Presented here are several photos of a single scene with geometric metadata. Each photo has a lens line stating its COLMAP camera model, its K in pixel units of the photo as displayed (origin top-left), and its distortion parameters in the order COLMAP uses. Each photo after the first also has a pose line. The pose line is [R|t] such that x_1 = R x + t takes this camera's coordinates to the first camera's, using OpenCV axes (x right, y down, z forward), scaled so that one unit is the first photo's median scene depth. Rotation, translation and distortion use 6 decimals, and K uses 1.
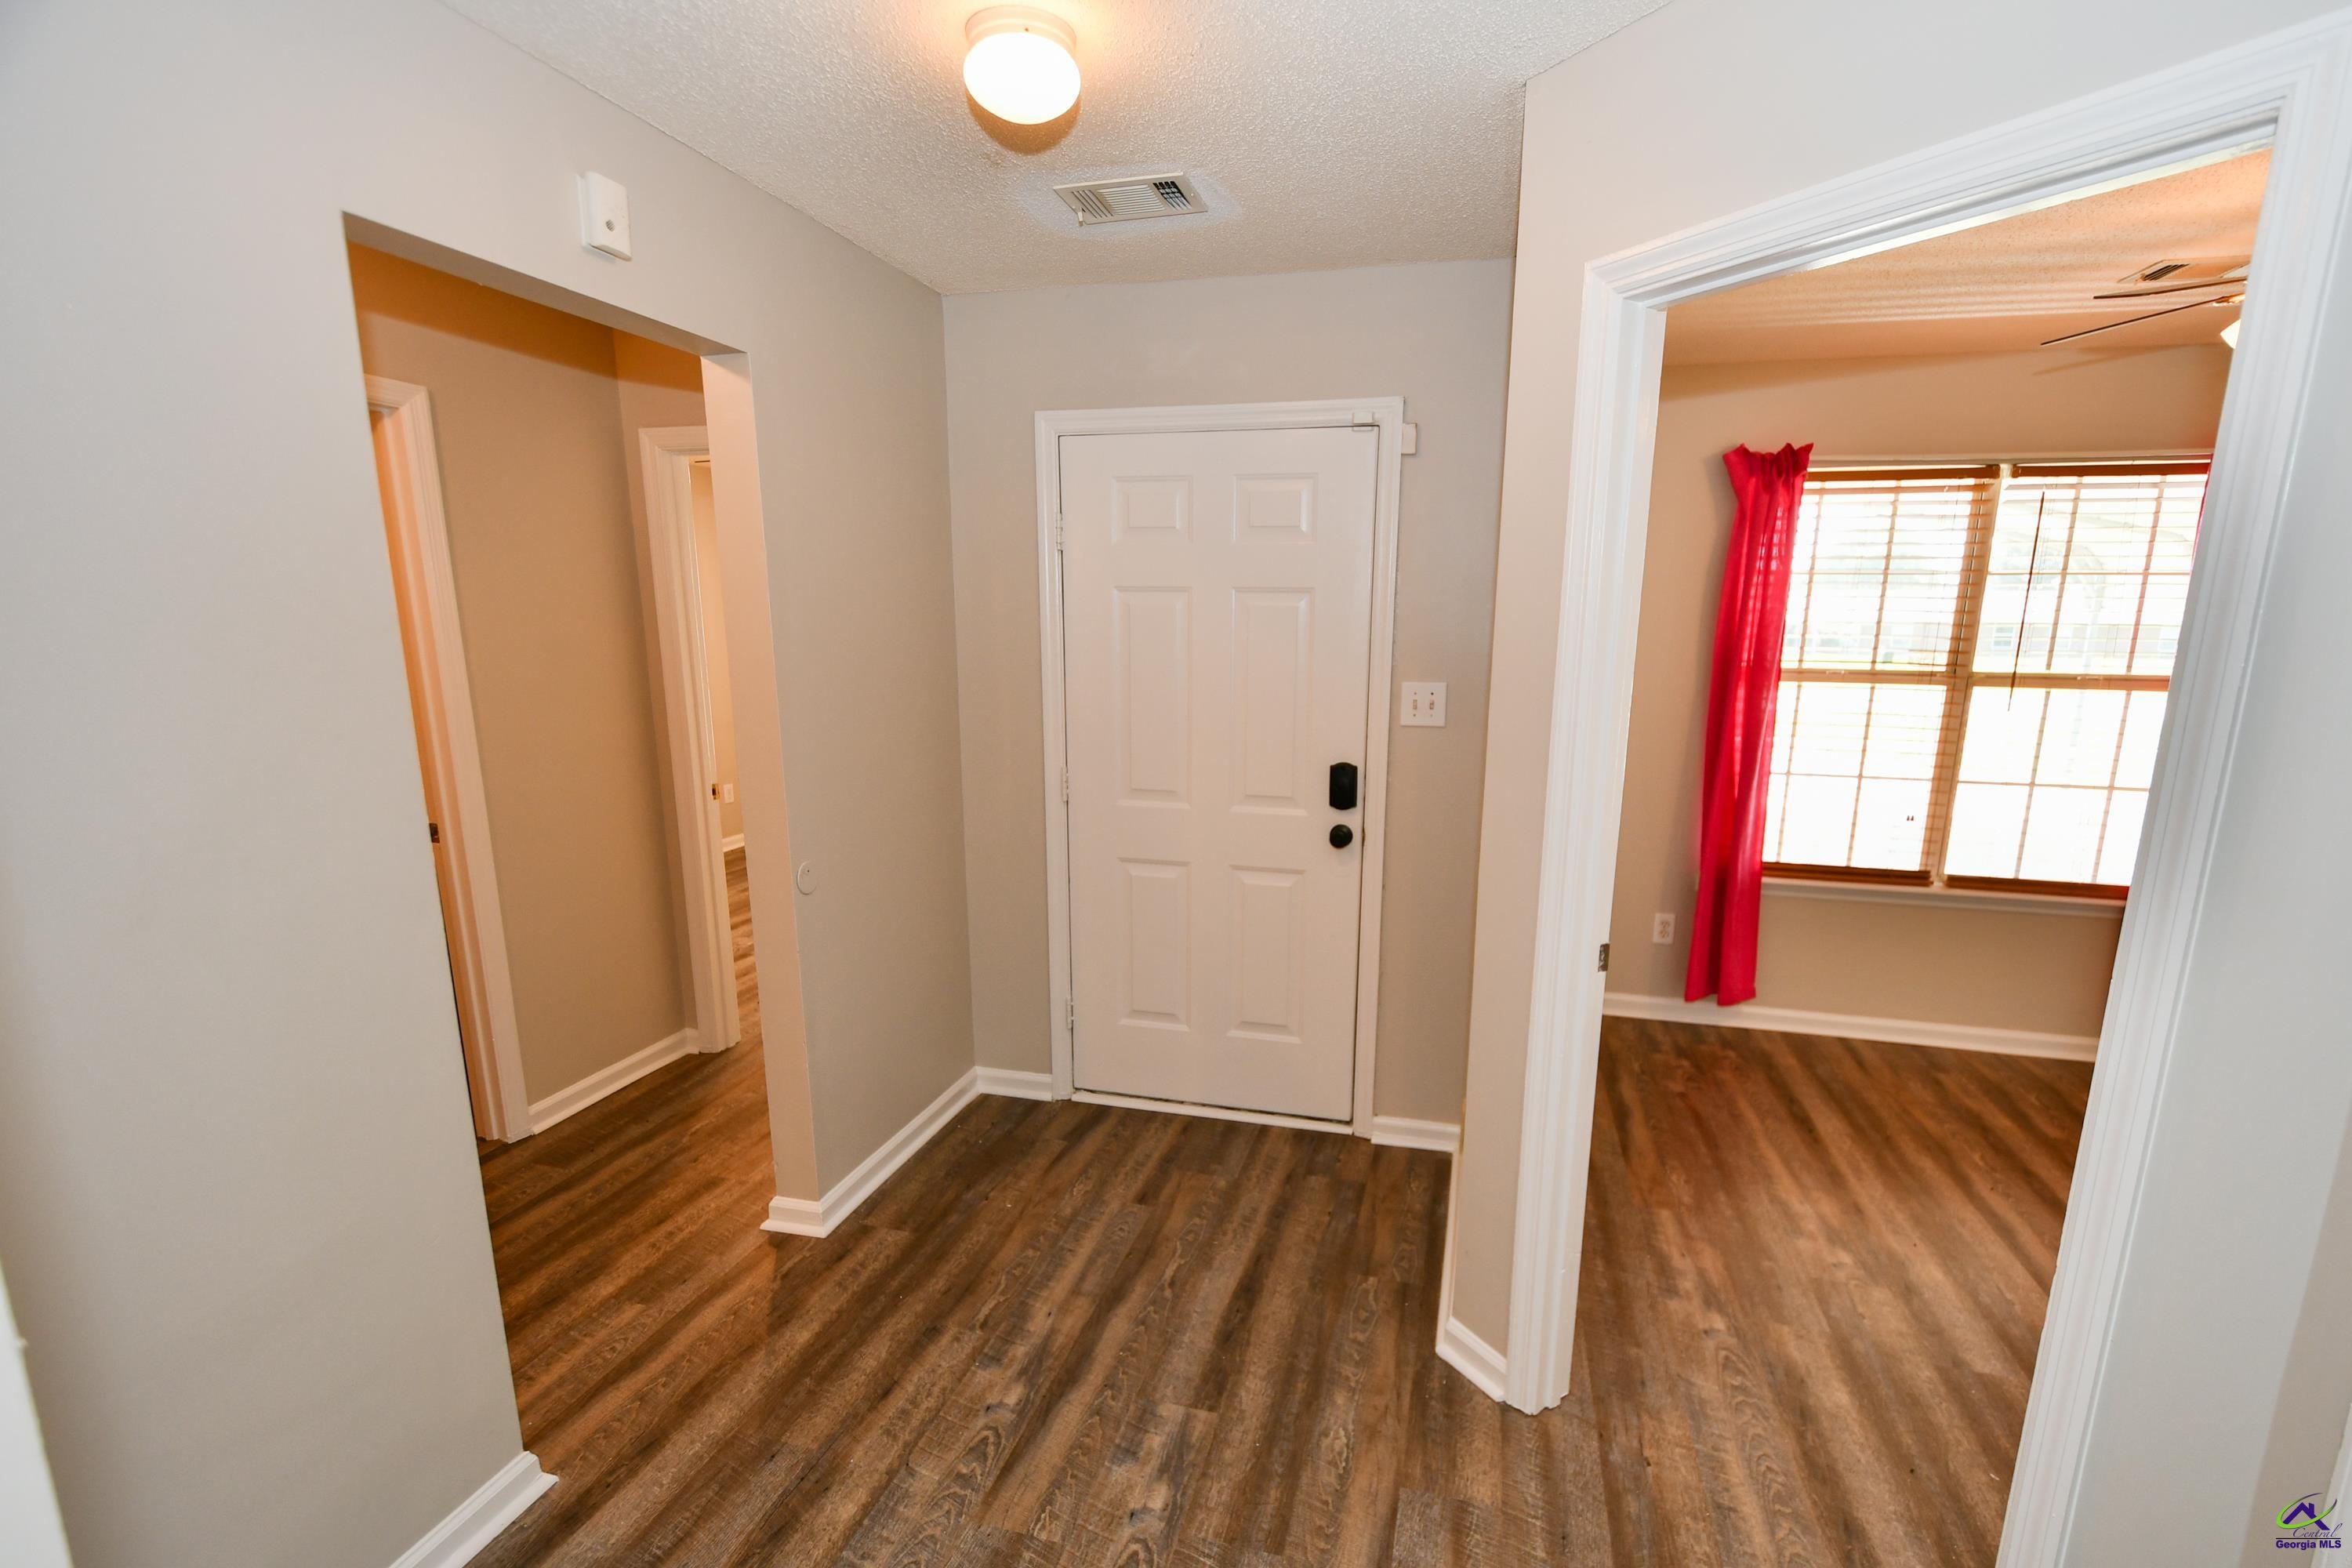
lens RADIAL K [[1027.0, 0, 1237.3], [0, 1027.0, 831.3], [0, 0, 1]] dist [0.010825, -0.009804]
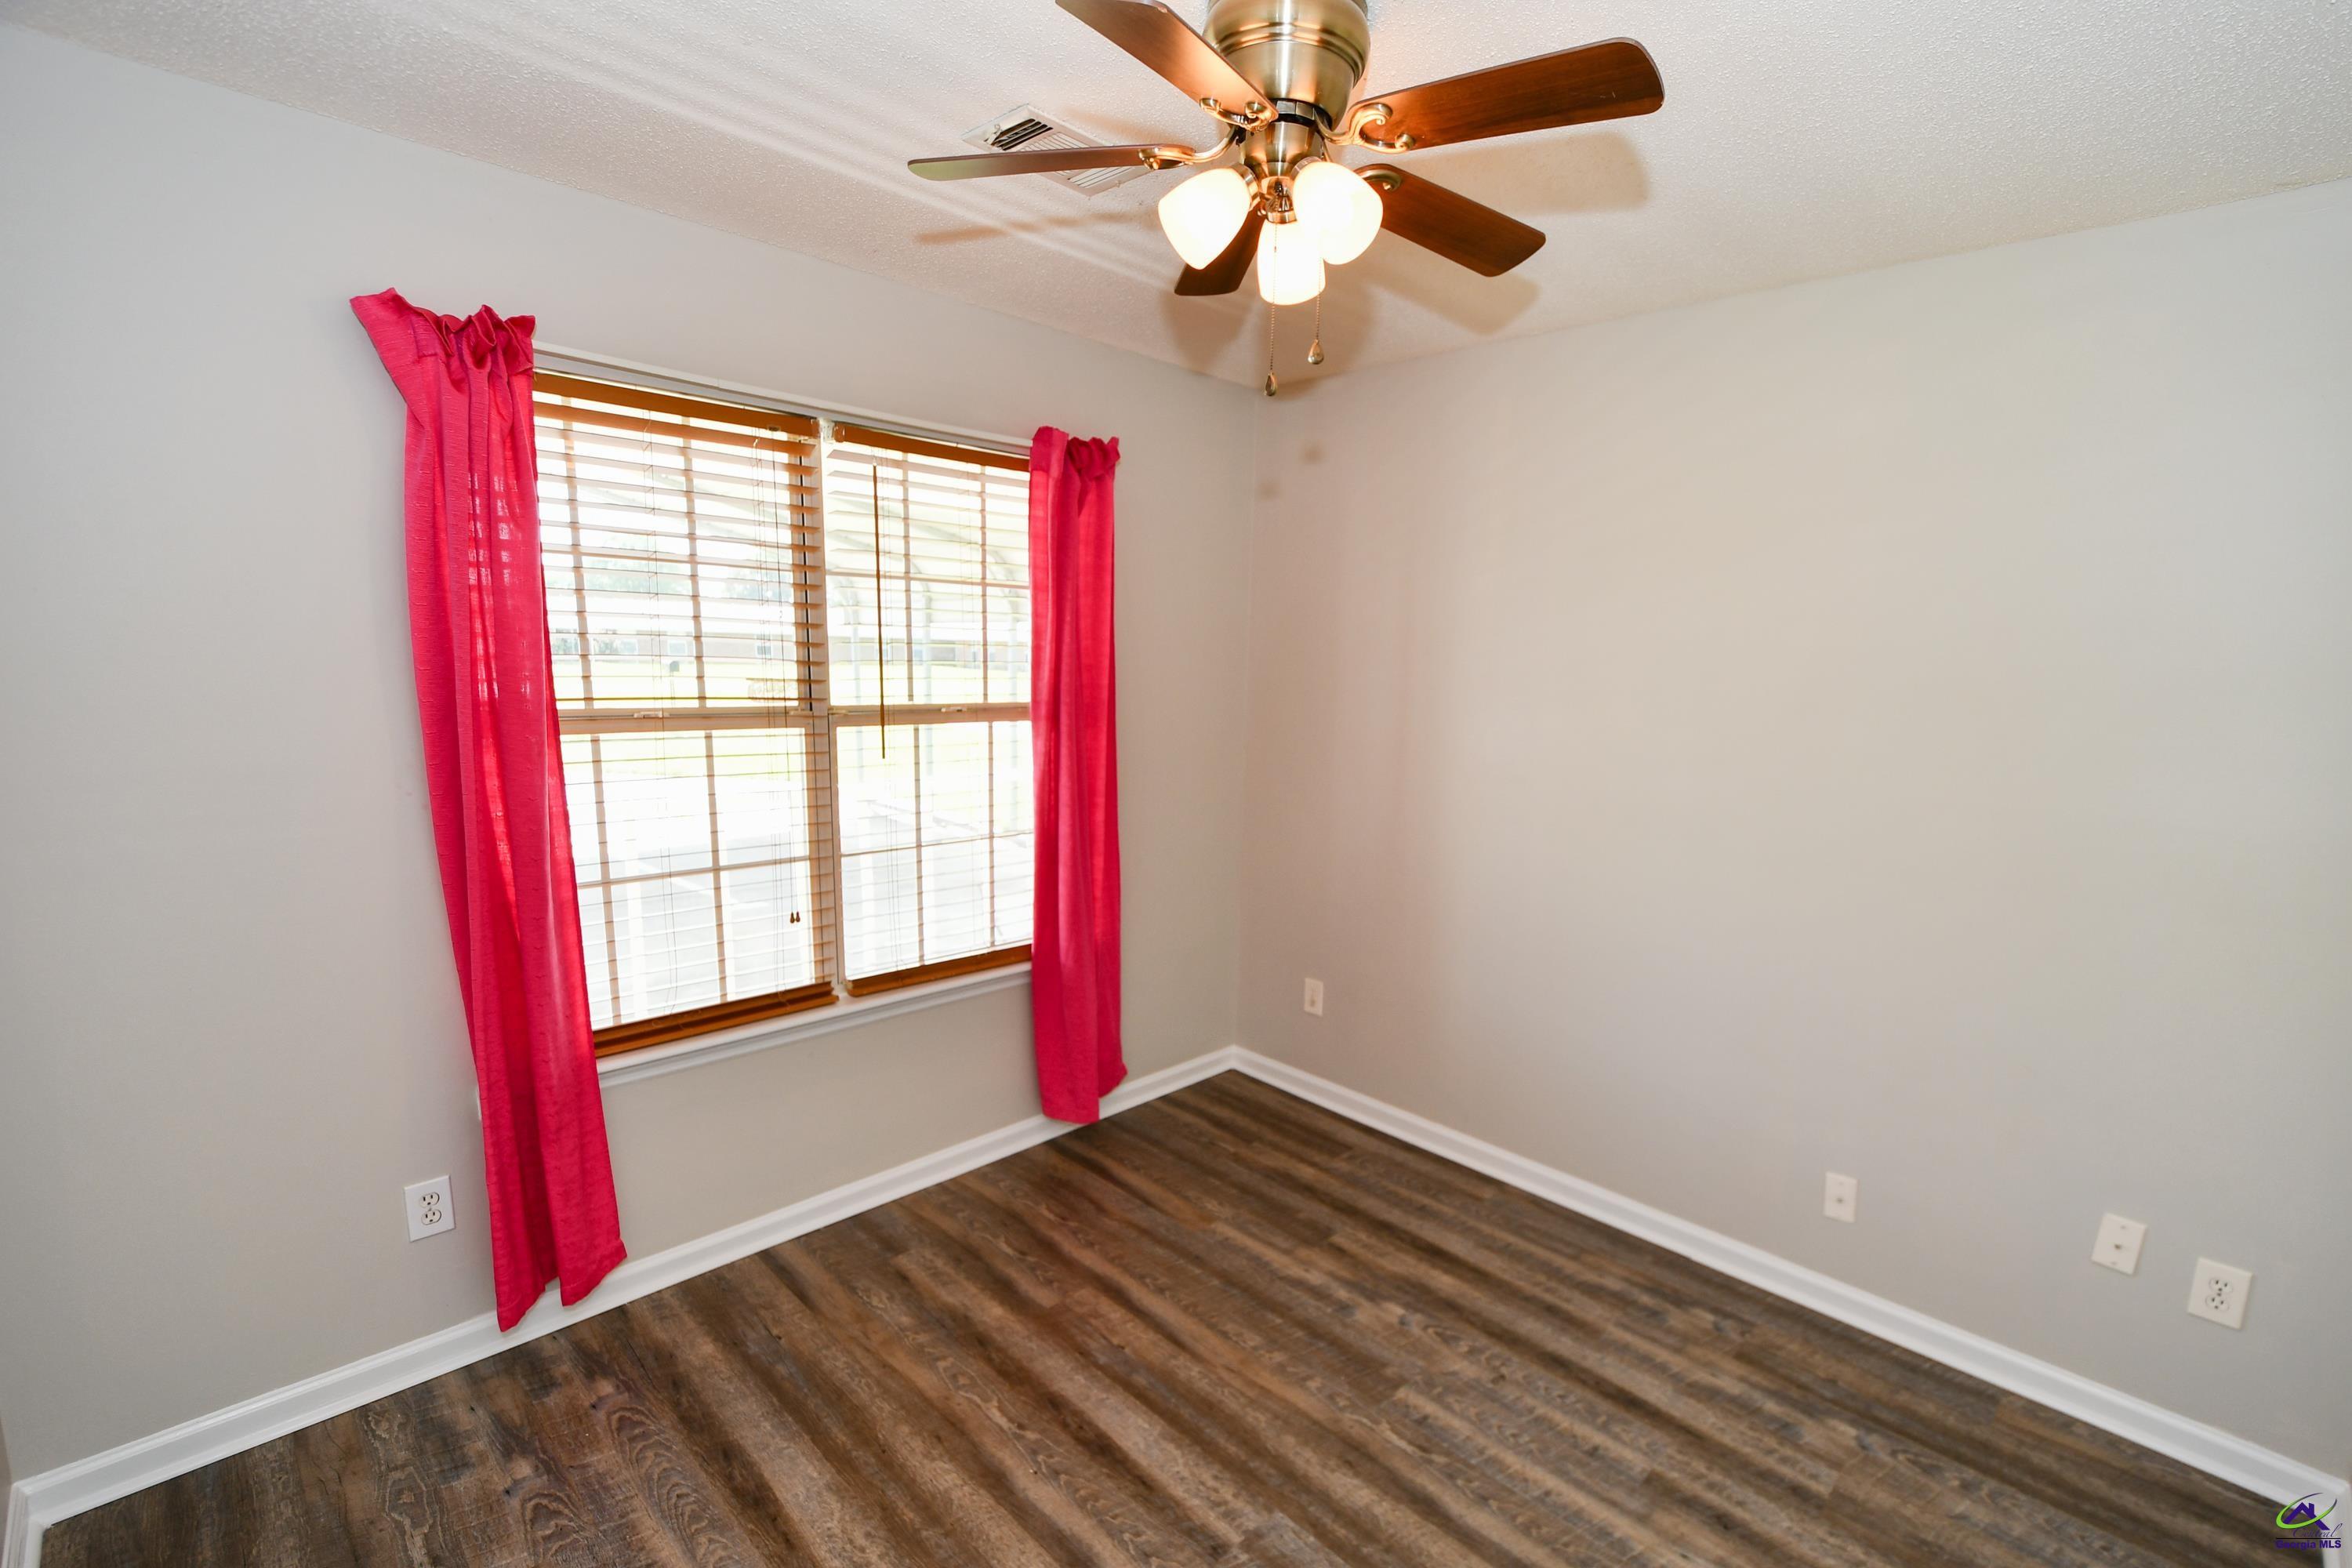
lens RADIAL K [[1020.5, 0, 1203.4], [0, 1020.5, 836.7], [0, 0, 1]] dist [-0.003108, -0.000888]
pose [[0.509011, -0.150556, 0.847491, 0.224158], [0.153241, 0.984706, 0.082895, -0.084447], [-0.847009, 0.087676, 0.524298, 0.410820]]
